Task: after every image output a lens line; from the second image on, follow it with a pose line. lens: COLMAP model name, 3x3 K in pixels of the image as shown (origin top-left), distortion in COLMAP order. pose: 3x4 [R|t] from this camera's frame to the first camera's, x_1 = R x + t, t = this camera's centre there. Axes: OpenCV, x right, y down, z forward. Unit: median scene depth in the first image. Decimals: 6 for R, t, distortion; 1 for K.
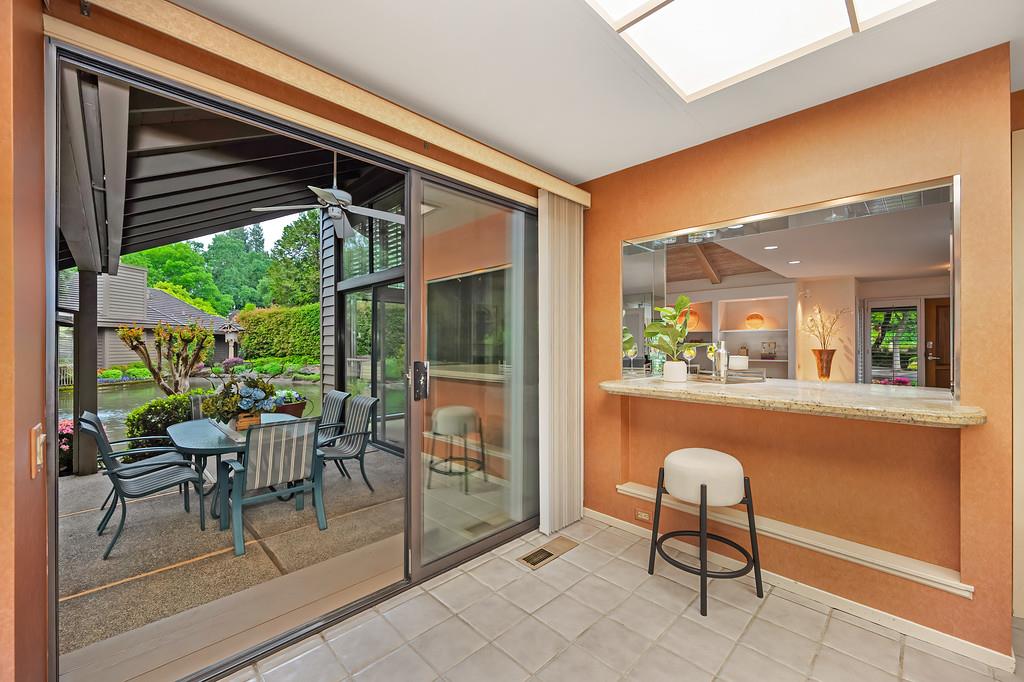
lens RADIAL K [[406.7, 0, 514.0], [0, 406.7, 340.6], [0, 0, 1]] dist [-0.000755, -0.000458]
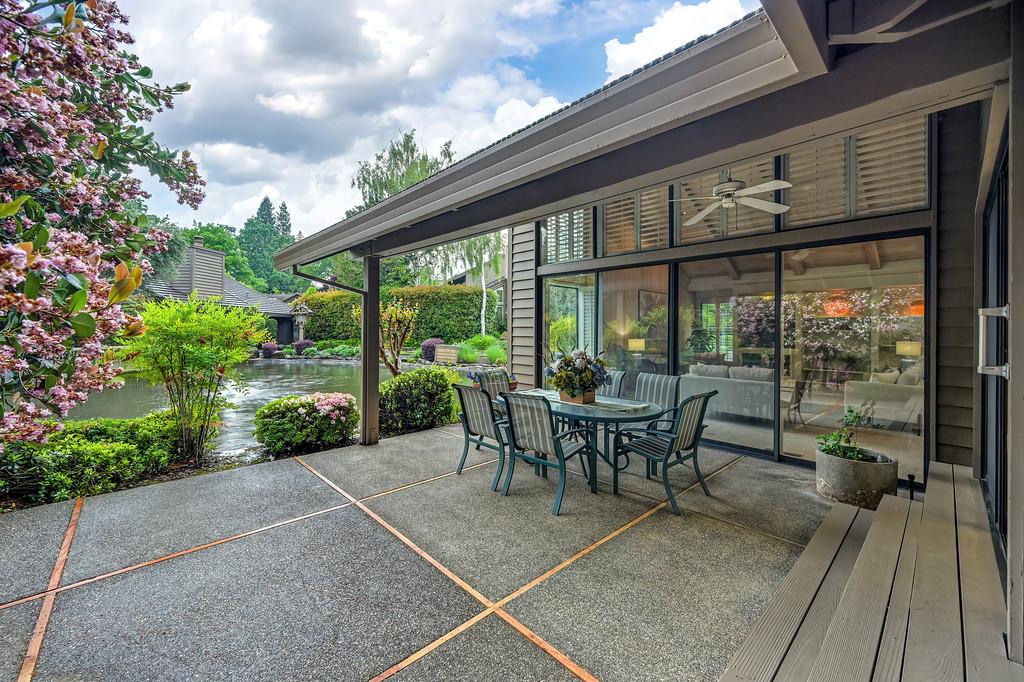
lens RADIAL K [[406.7, 0, 506.8], [0, 406.7, 338.8], [0, 0, 1]] dist [-0.000755, -0.000458]
pose [[0.999299, 0.010401, -0.035964, -0.481106], [-0.009266, 0.999458, 0.031575, 0.009924], [0.036273, -0.031219, 0.998854, -0.044480]]
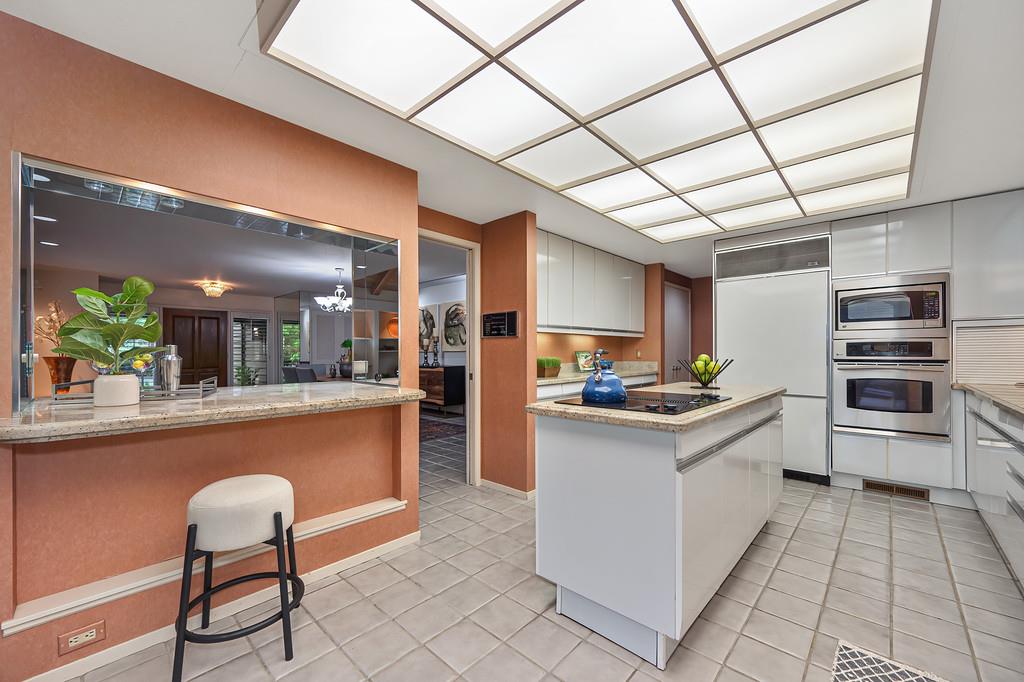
lens RADIAL K [[406.7, 0, 515.4], [0, 406.7, 349.3], [0, 0, 1]] dist [-0.000755, -0.000458]
pose [[-0.047357, 0.003815, 0.998871, -0.106813], [-0.008150, 0.999958, -0.004206, 0.002778], [-0.998845, -0.008340, -0.047323, 0.140471]]
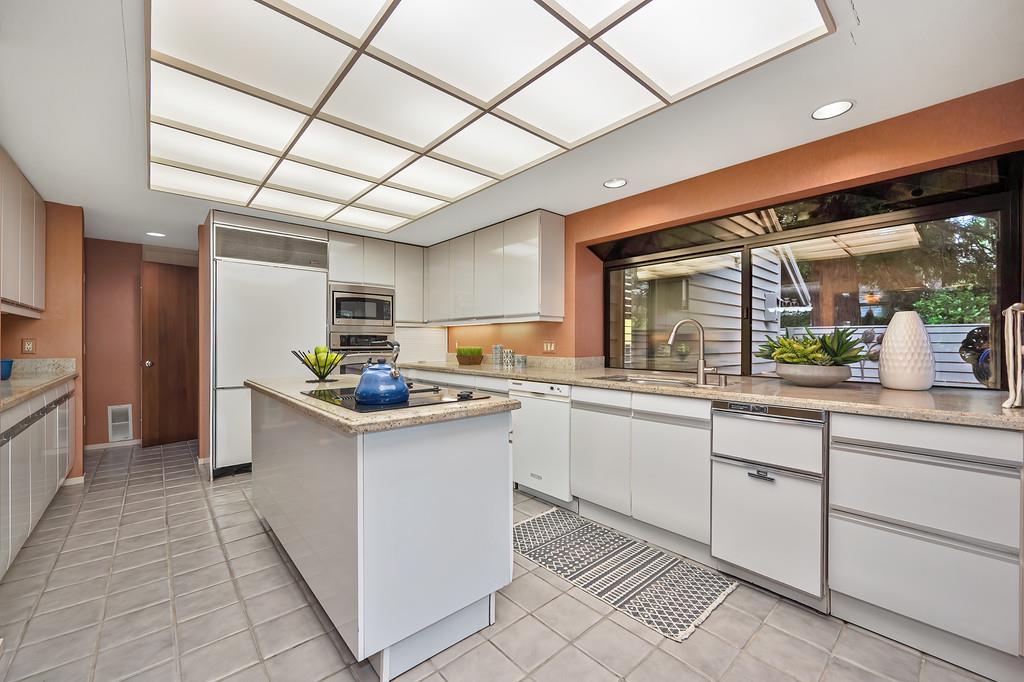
lens RADIAL K [[406.7, 0, 513.1], [0, 406.7, 343.6], [0, 0, 1]] dist [-0.000755, -0.000458]
pose [[-0.998573, -0.005011, 0.053169, 0.080473], [-0.005356, 0.999966, -0.006335, 0.004166], [-0.053136, -0.006611, -0.998565, 0.297161]]
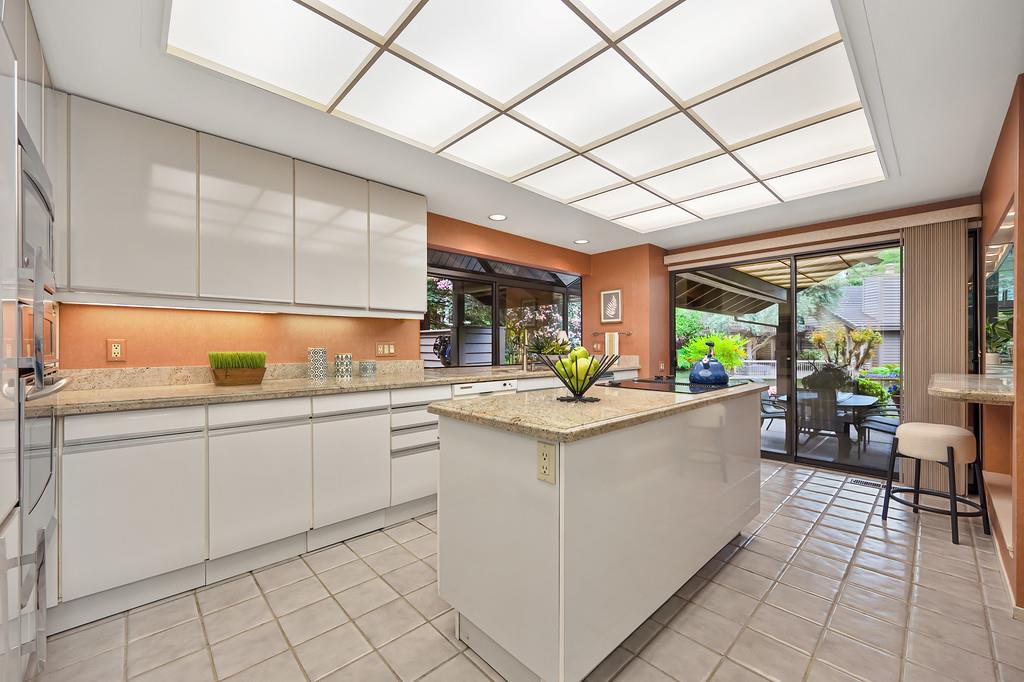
lens RADIAL K [[406.7, 0, 520.6], [0, 406.7, 346.3], [0, 0, 1]] dist [-0.000755, -0.000458]
pose [[-0.008266, 0.000421, -0.999966, 0.519344], [0.009987, 0.999950, 0.000338, 0.003074], [0.999916, -0.009984, -0.008269, -0.090205]]
